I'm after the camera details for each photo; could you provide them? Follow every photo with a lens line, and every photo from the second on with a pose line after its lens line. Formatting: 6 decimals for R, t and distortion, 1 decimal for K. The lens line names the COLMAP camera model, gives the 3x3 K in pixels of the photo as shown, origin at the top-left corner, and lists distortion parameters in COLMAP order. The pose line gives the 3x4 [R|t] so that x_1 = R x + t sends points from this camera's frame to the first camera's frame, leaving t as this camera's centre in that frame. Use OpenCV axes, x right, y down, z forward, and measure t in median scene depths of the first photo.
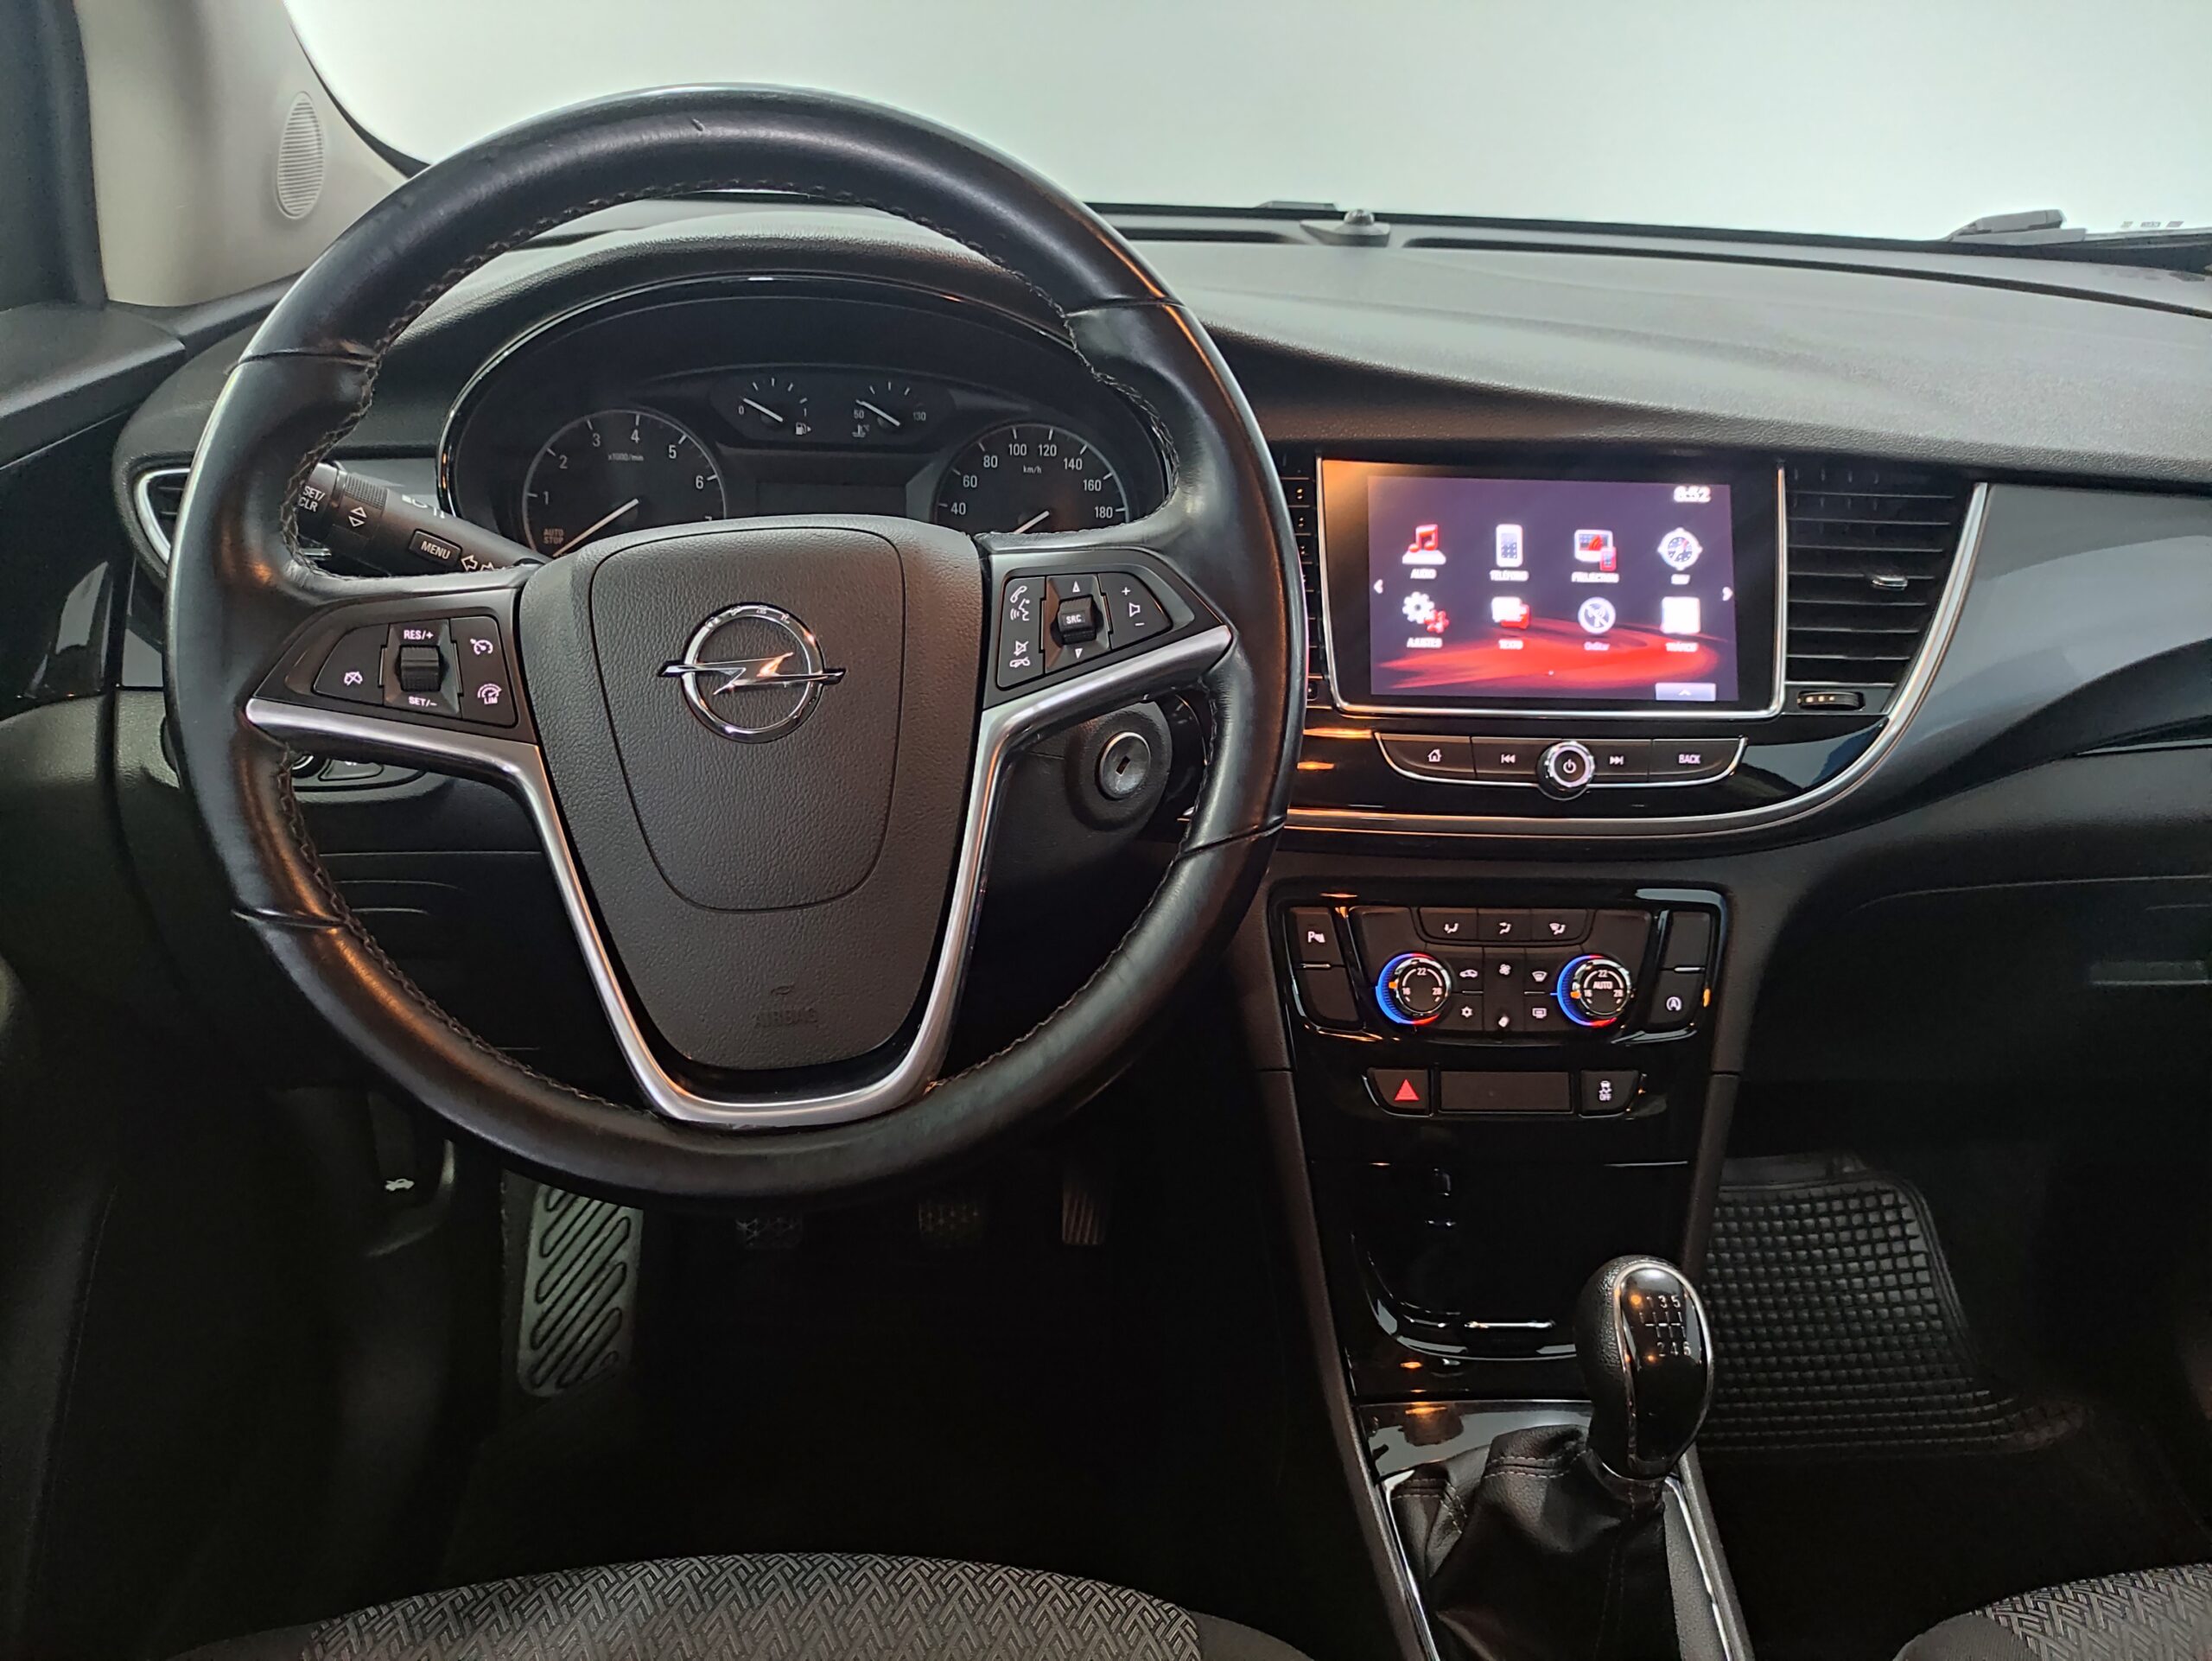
lens RADIAL K [[1648.8, 0, 1101.0], [0, 1648.8, 845.6], [0, 0, 1]] dist [0.042199, -0.037457]
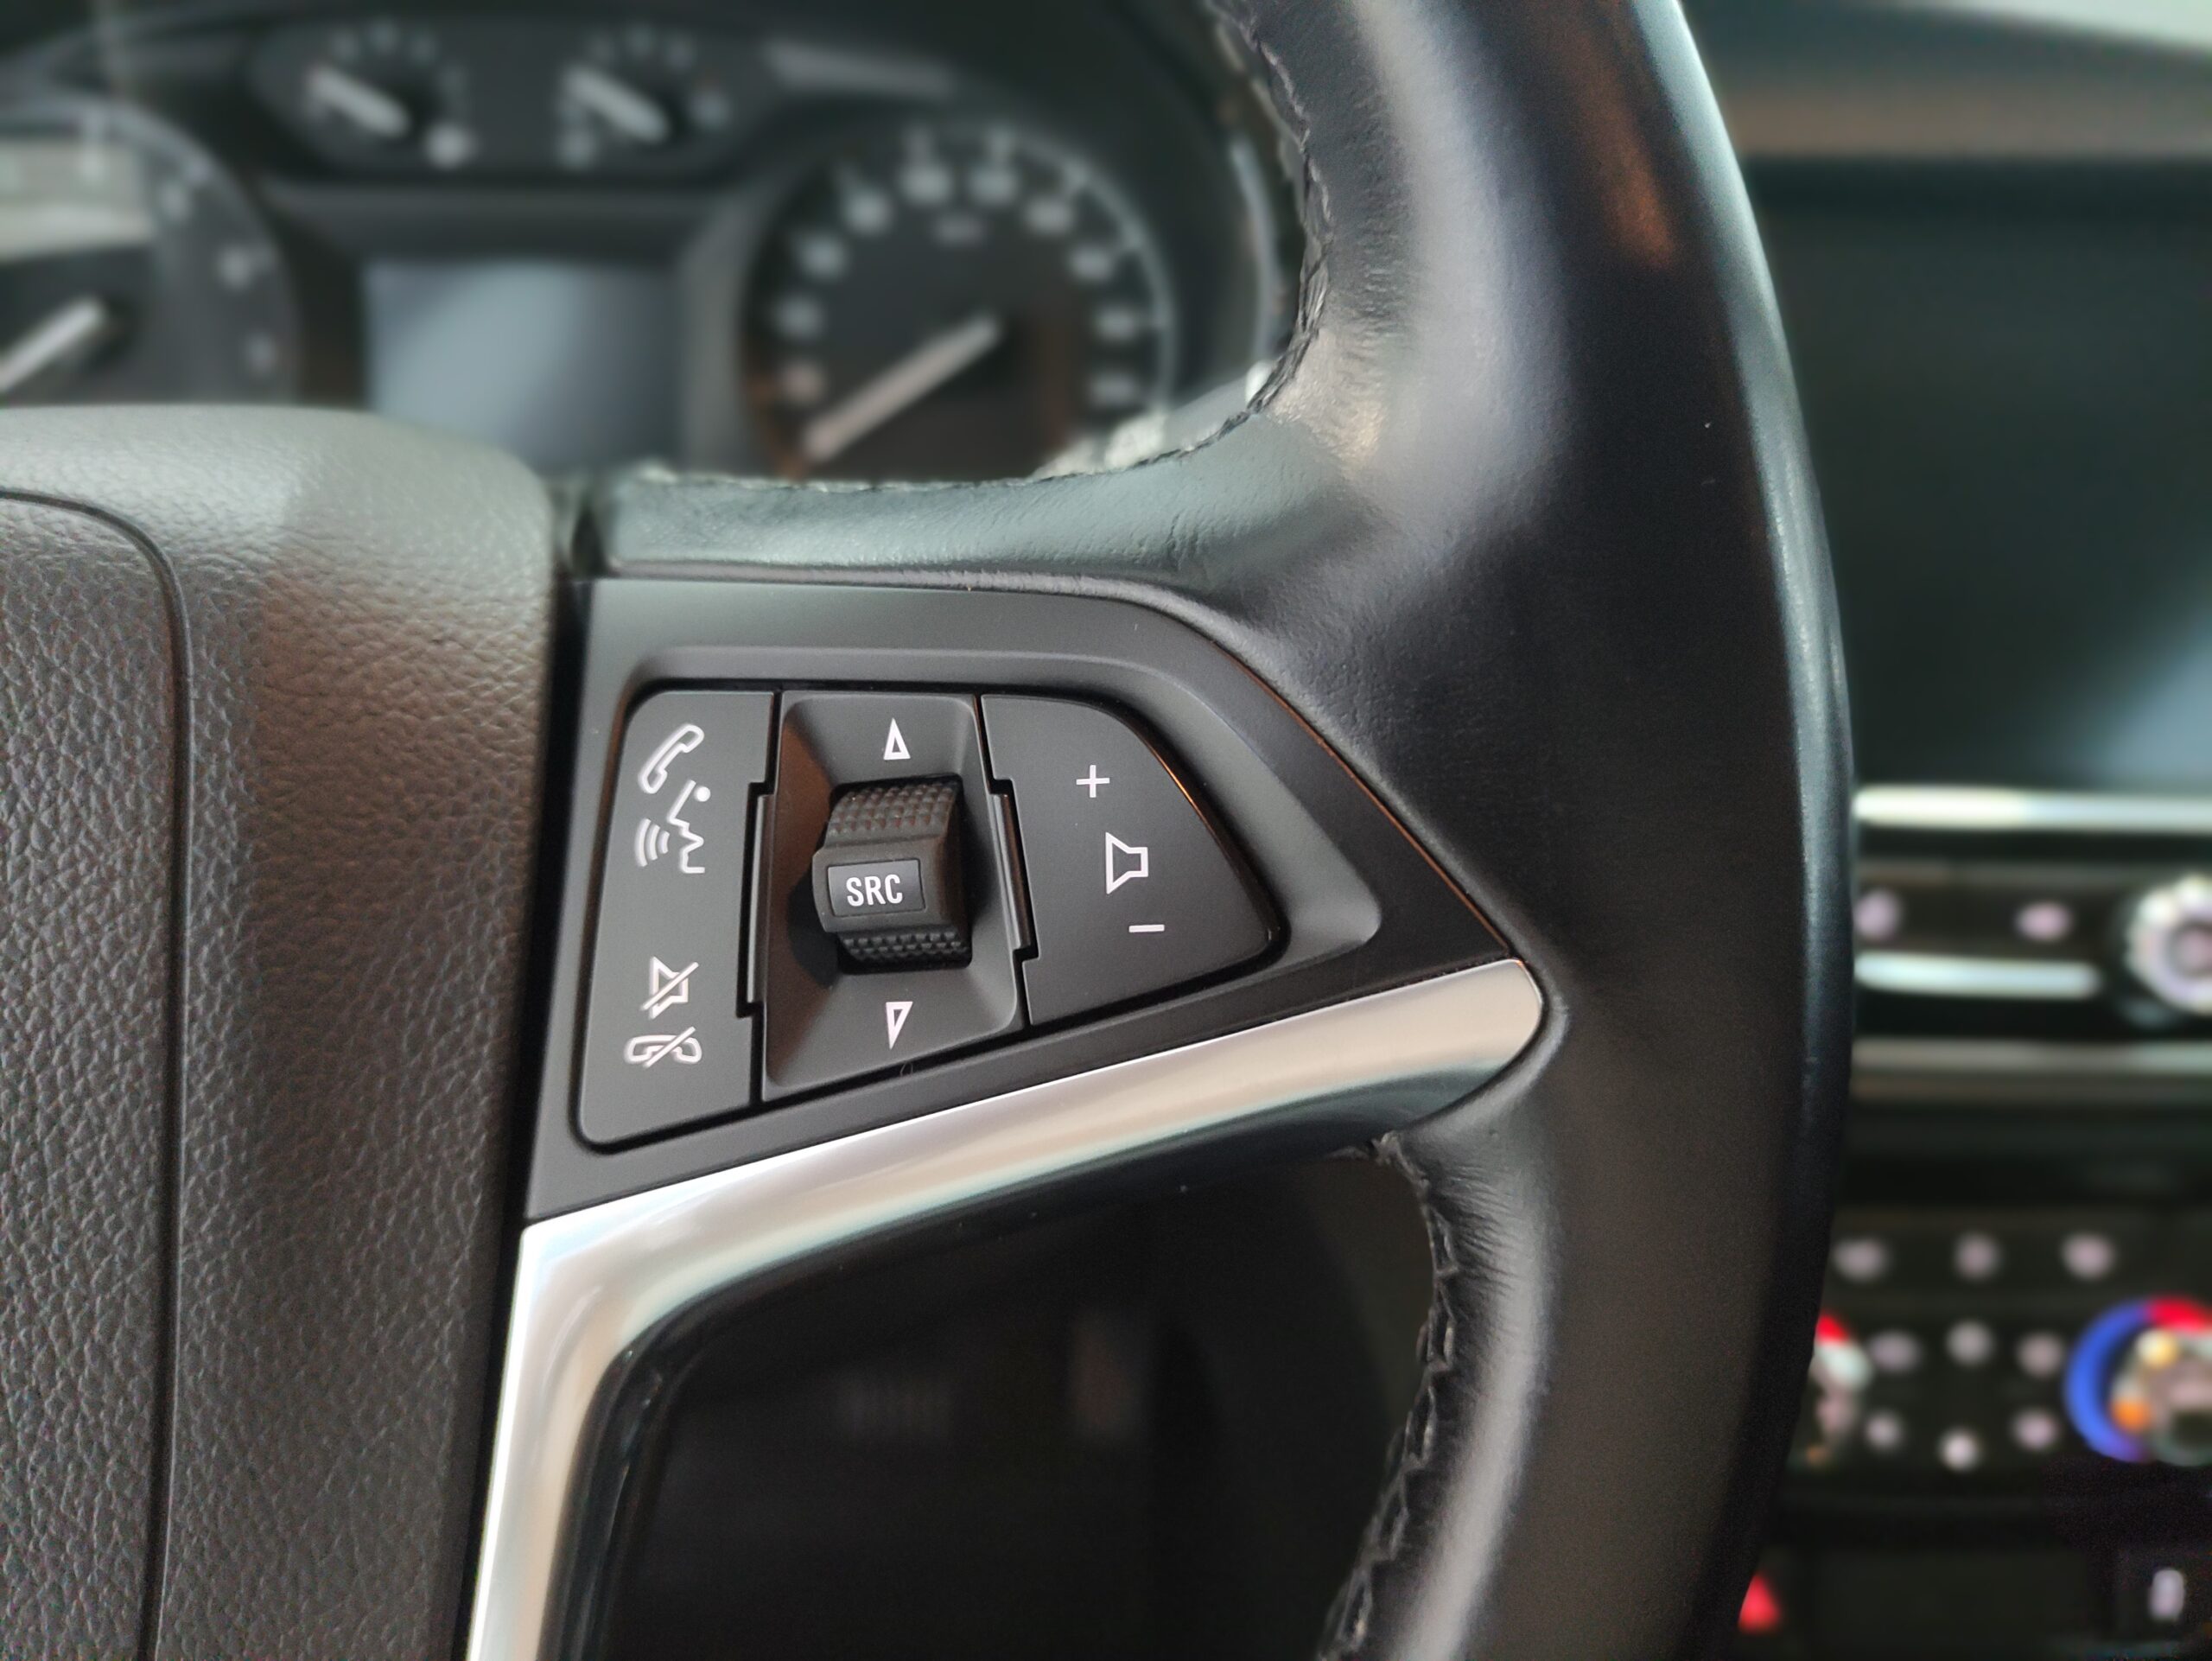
lens RADIAL K [[1648.8, 0, 1046.3], [0, 1648.8, 793.8], [0, 0, 1]] dist [0.042199, -0.037457]
pose [[0.997726, 0.017205, -0.065163, 0.017563], [-0.009742, 0.993528, 0.113165, -0.128695], [0.066688, -0.112273, 0.991437, 0.549070]]
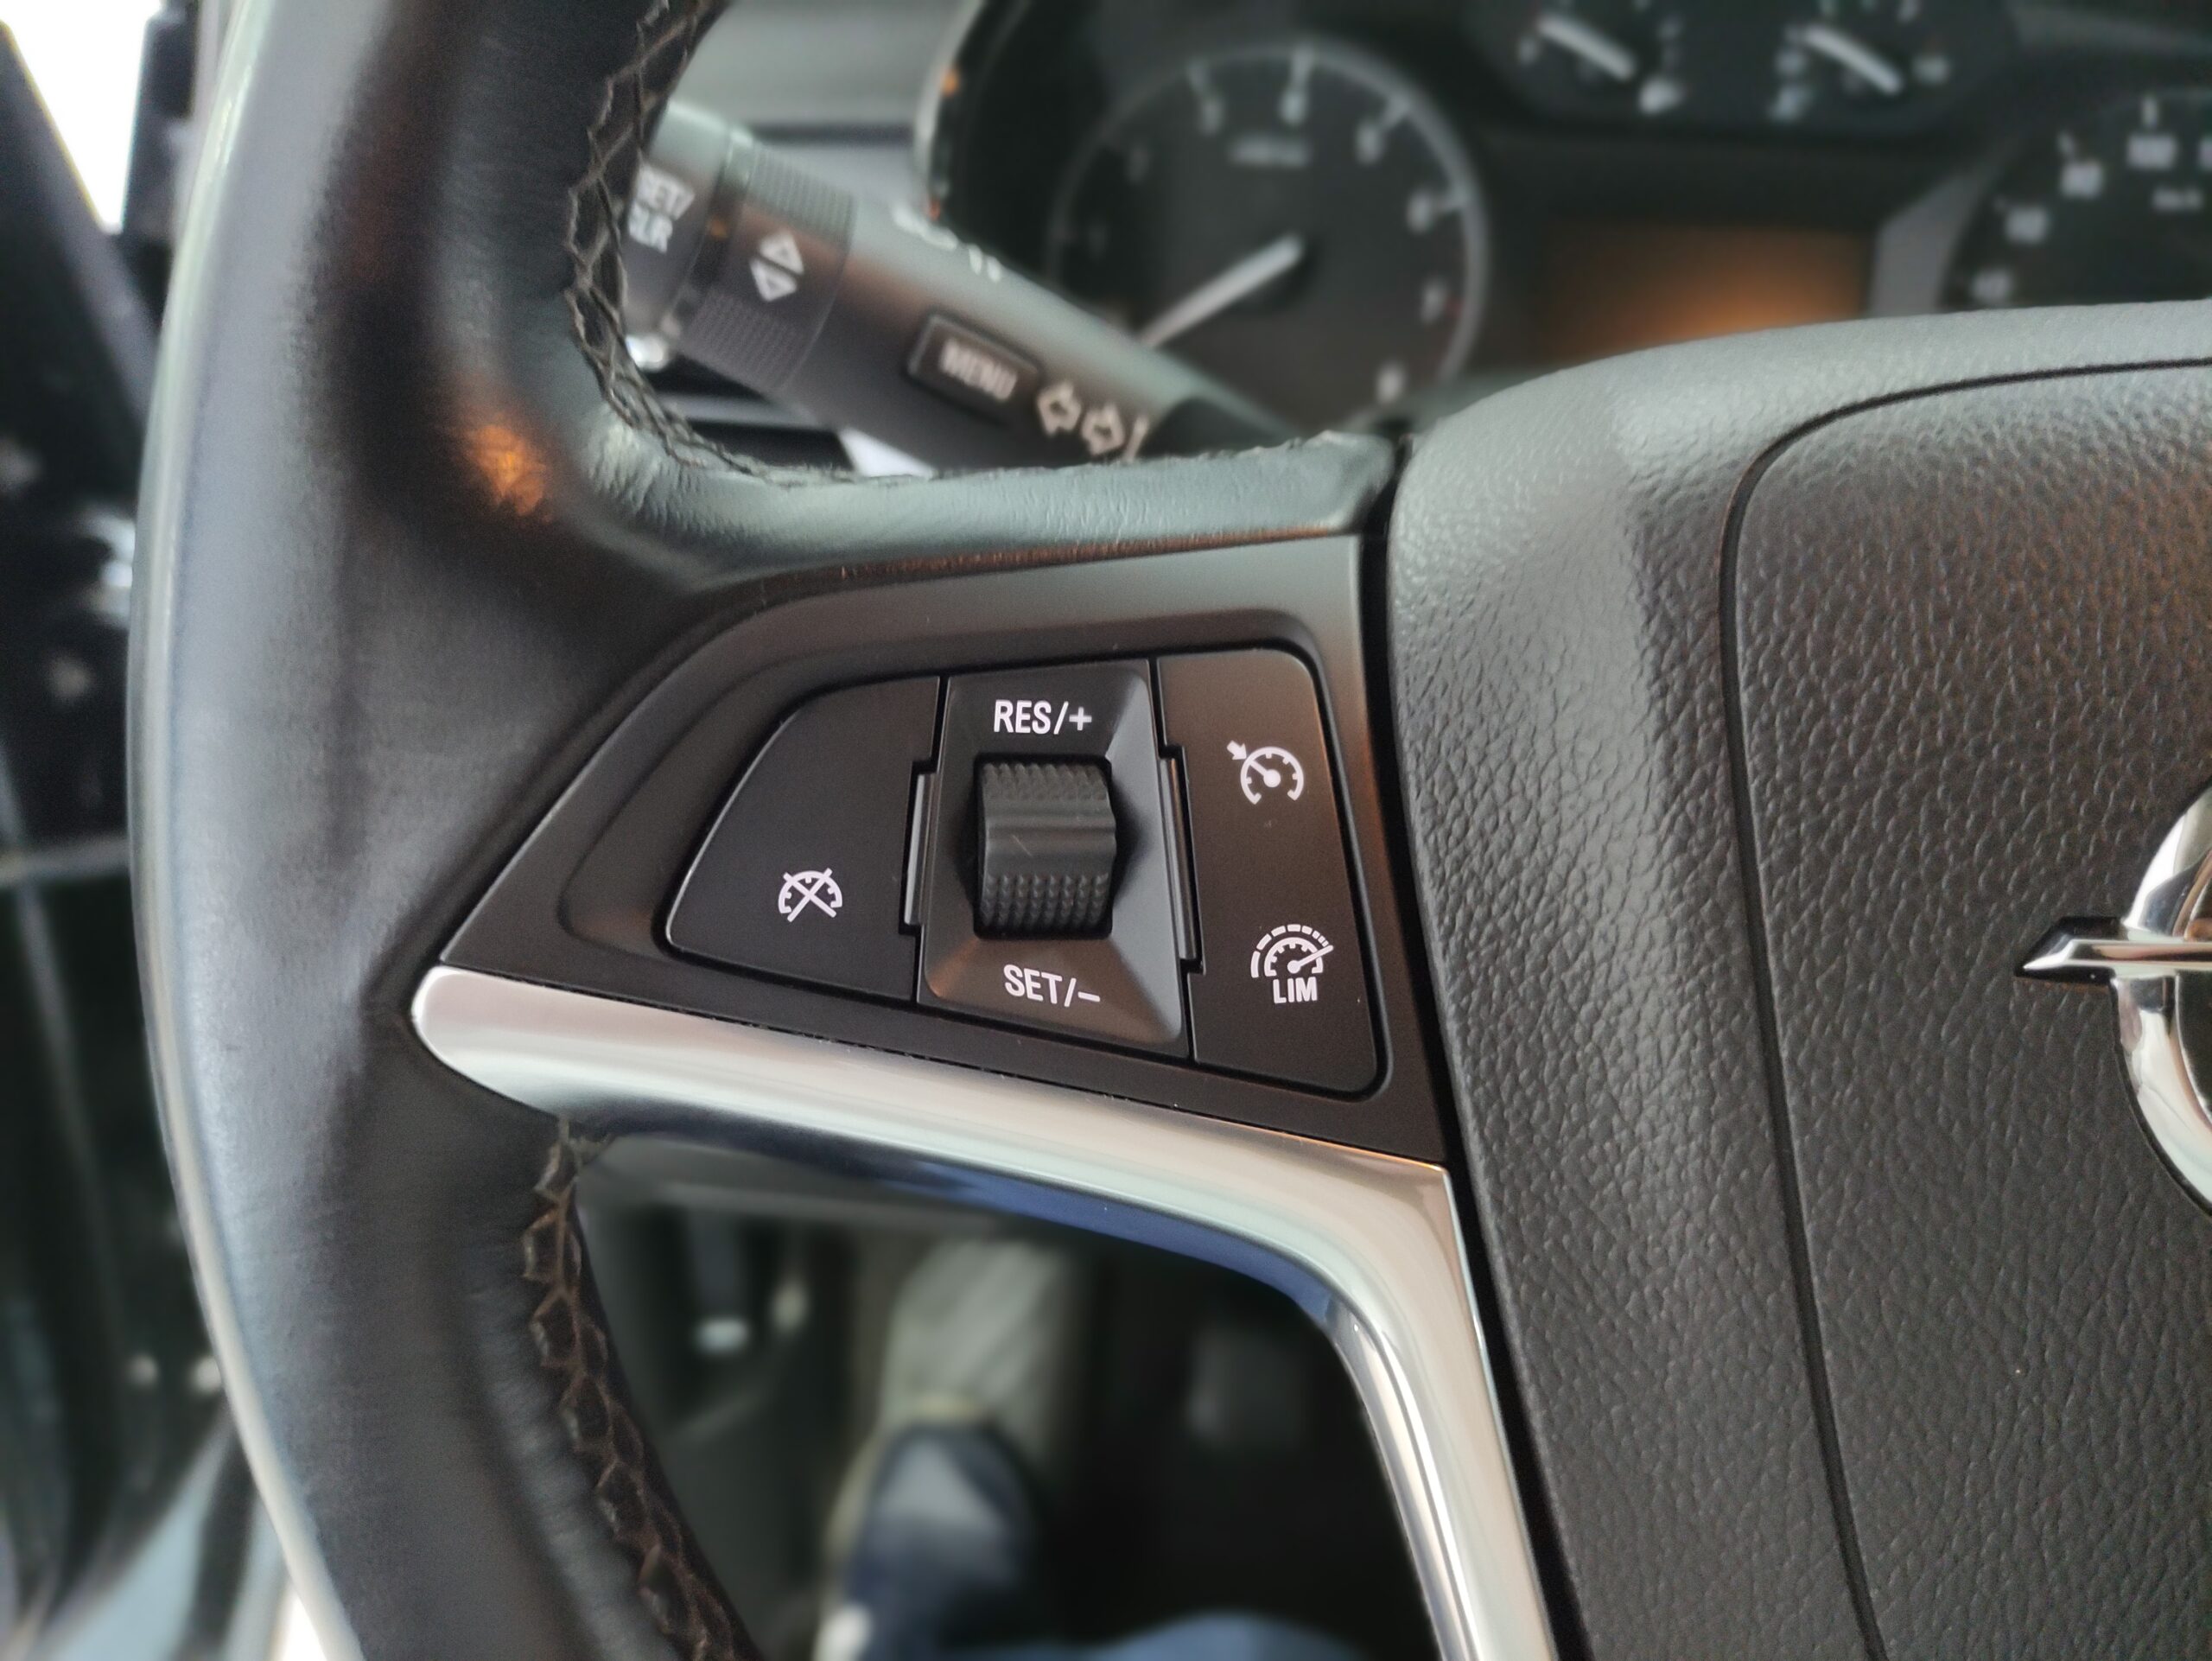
lens RADIAL K [[1648.8, 0, 1088.2], [0, 1648.8, 826.7], [0, 0, 1]] dist [0.042199, -0.037457]
pose [[0.983968, 0.086723, -0.155837, -0.256327], [-0.068474, 0.990544, 0.118882, -0.100301], [0.164674, -0.106305, 0.980603, 0.526017]]
